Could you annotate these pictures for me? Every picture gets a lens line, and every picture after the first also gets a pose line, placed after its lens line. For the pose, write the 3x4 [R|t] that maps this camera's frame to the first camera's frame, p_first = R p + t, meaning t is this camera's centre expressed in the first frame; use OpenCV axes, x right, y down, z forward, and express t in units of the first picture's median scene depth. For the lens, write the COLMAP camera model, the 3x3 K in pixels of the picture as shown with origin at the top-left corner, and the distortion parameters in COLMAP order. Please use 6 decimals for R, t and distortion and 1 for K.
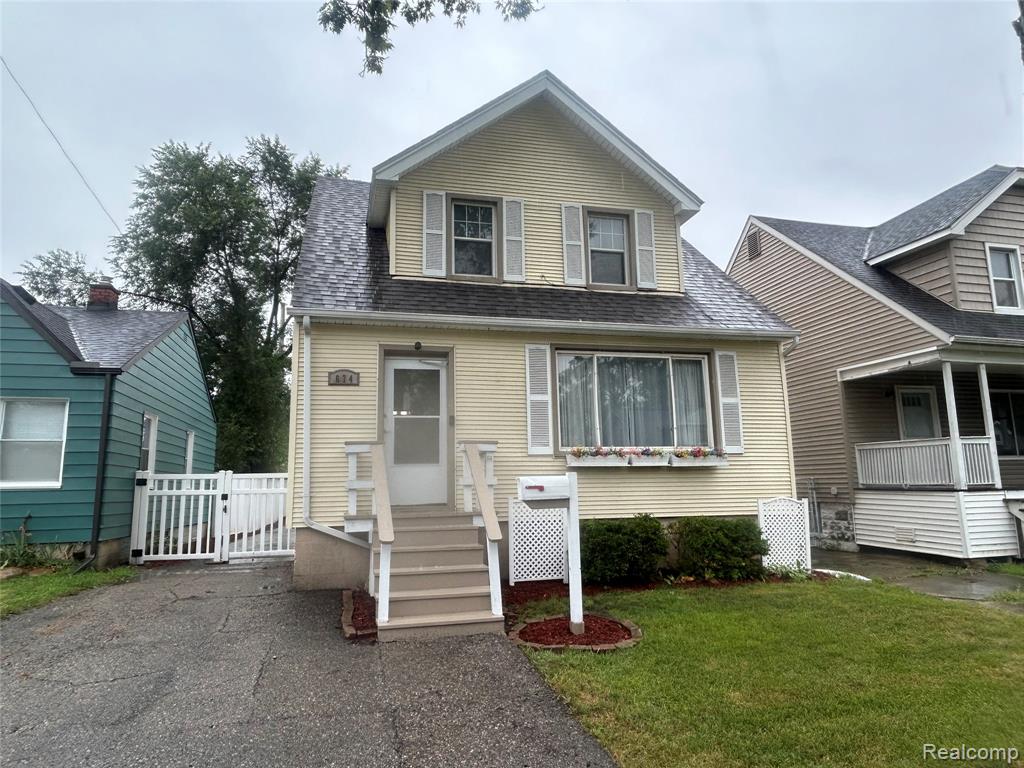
lens RADIAL K [[639.2, 0, 510.3], [0, 639.2, 383.3], [0, 0, 1]] dist [-0.005074, 0.001198]
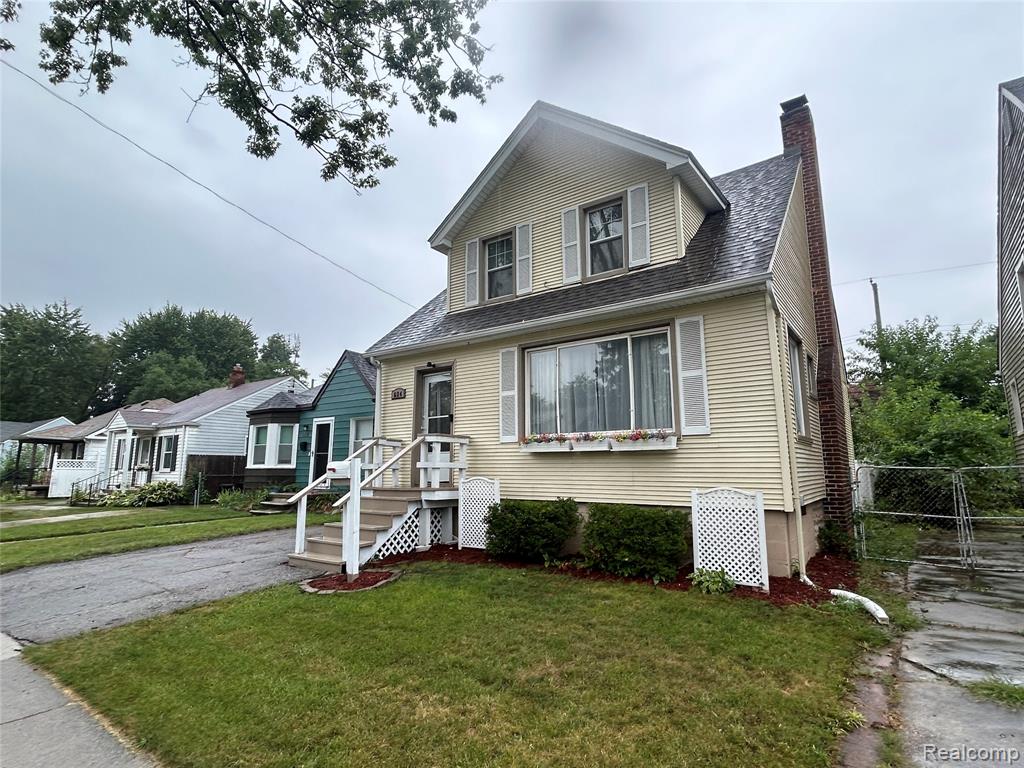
lens RADIAL K [[544.3, 0, 512.1], [0, 544.3, 377.3], [0, 0, 1]] dist [0.002383, 0.000072]
pose [[0.636341, -0.115687, -0.762684, 0.744778], [0.113043, 0.992002, -0.056155, 0.045675], [0.763081, -0.050483, 0.644329, 0.336743]]
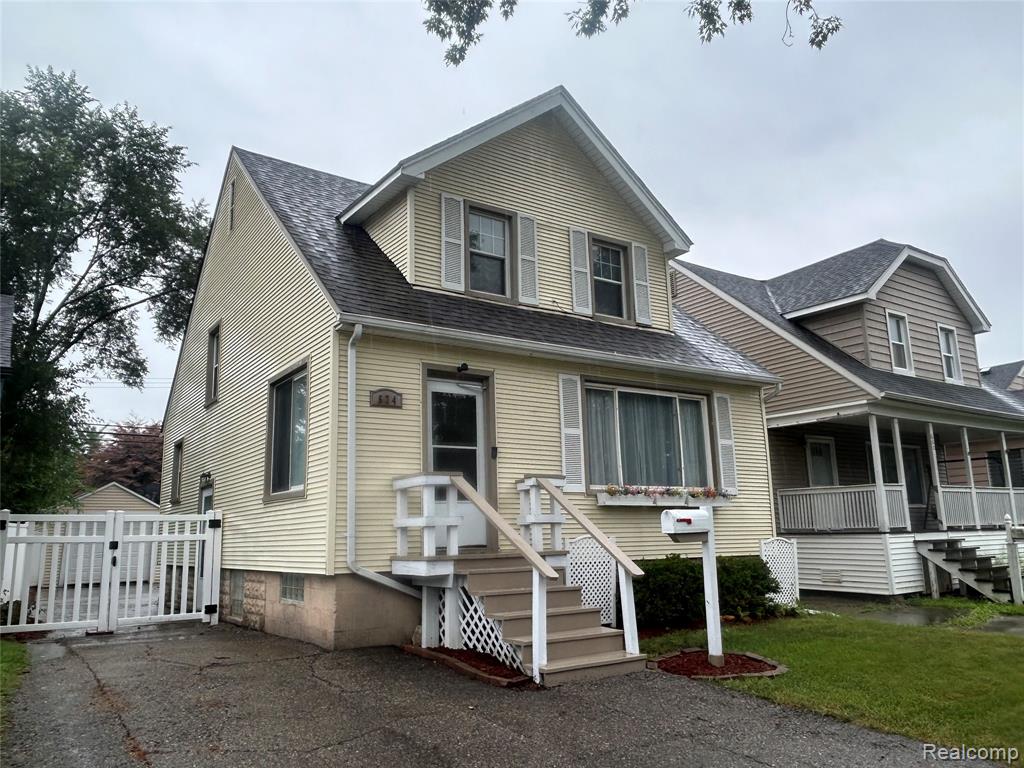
lens RADIAL K [[761.8, 0, 507.9], [0, 761.8, 387.9], [0, 0, 1]] dist [-0.004522, -0.005938]
pose [[0.940351, 0.061502, 0.334601, -0.387241], [-0.047031, 0.997581, -0.051189, 0.018696], [-0.336940, 0.032399, 0.940968, -0.020296]]
